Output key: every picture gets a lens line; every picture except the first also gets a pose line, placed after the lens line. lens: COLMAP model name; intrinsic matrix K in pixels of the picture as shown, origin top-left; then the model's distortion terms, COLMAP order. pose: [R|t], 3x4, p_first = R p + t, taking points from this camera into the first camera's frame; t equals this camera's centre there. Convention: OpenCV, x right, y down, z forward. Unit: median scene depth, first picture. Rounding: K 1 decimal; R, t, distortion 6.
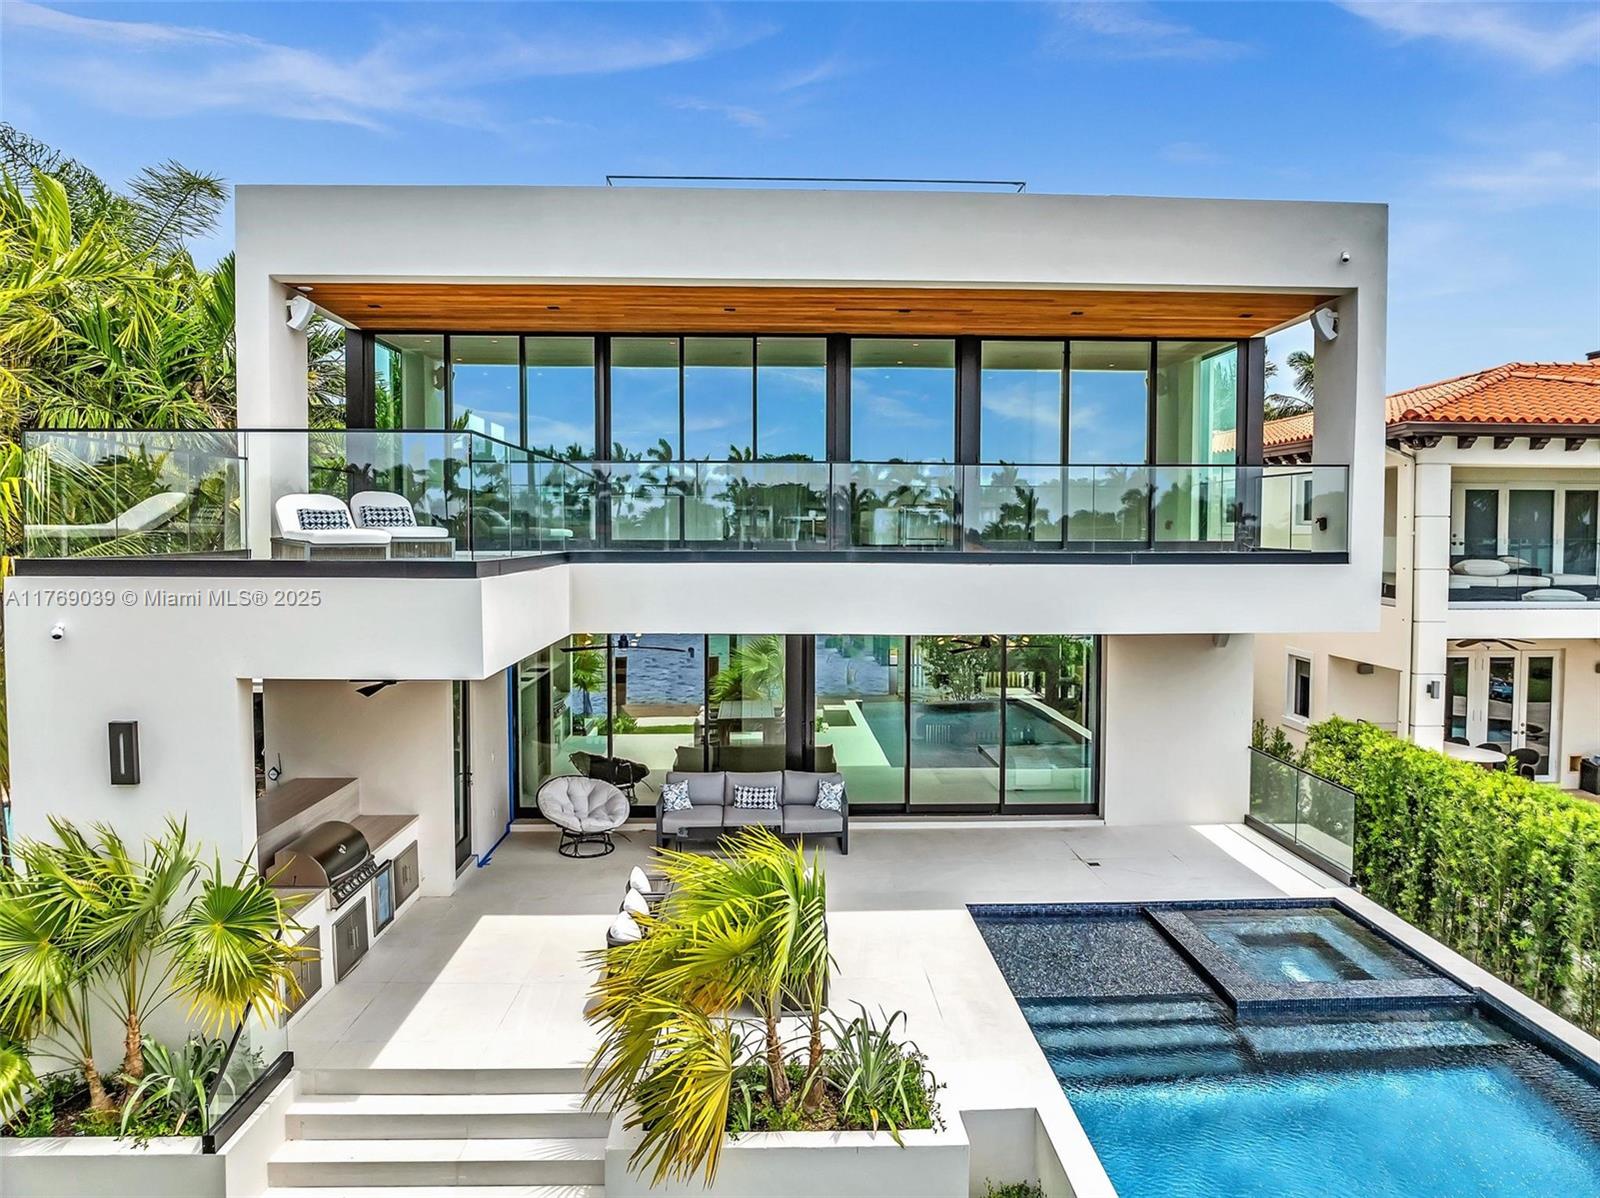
lens RADIAL K [[1116.5, 0, 800.0], [0, 1116.5, 599.0], [0, 0, 1]] dist [-0.044166, 0.004891]
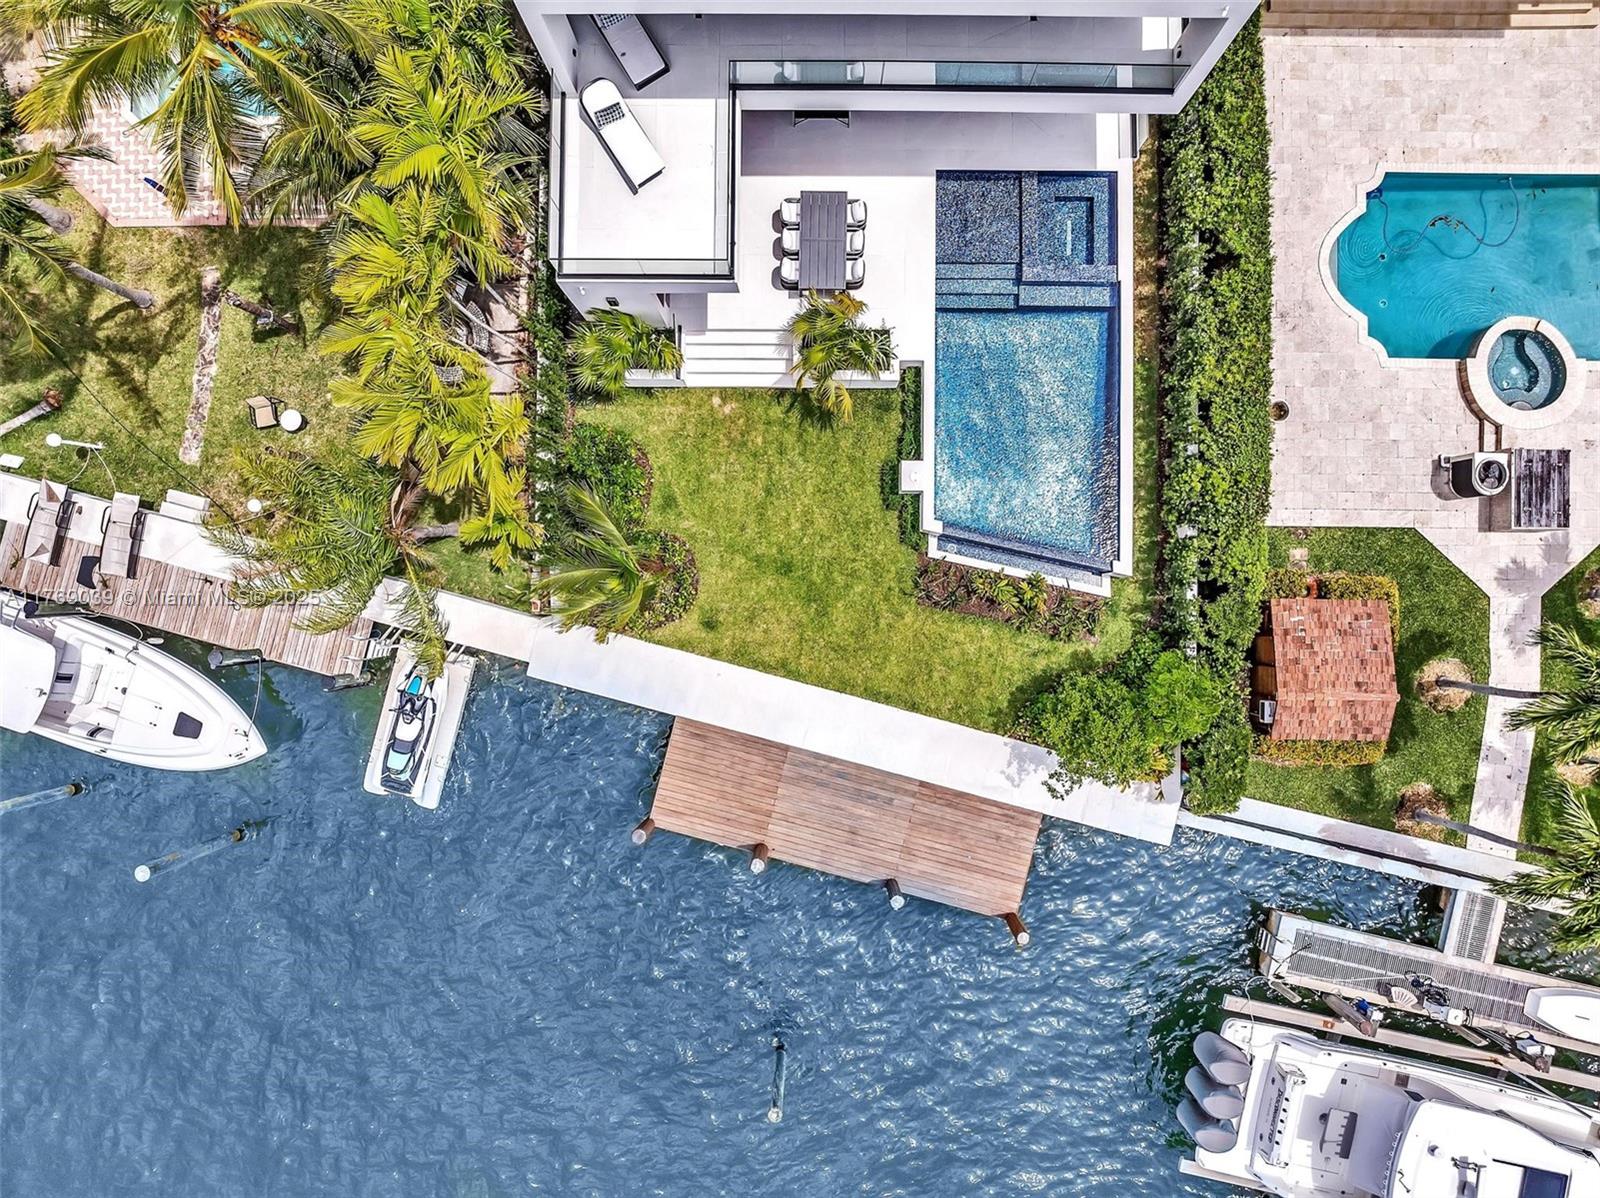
lens RADIAL K [[1116.5, 0, 800.0], [0, 1116.5, 599.0], [0, 0, 1]] dist [-0.044166, 0.004891]
pose [[0.999307, 0.034360, -0.014283, -0.048294], [0.012159, 0.061260, 0.998048, -1.726318], [0.035168, -0.997530, 0.060800, 0.060405]]
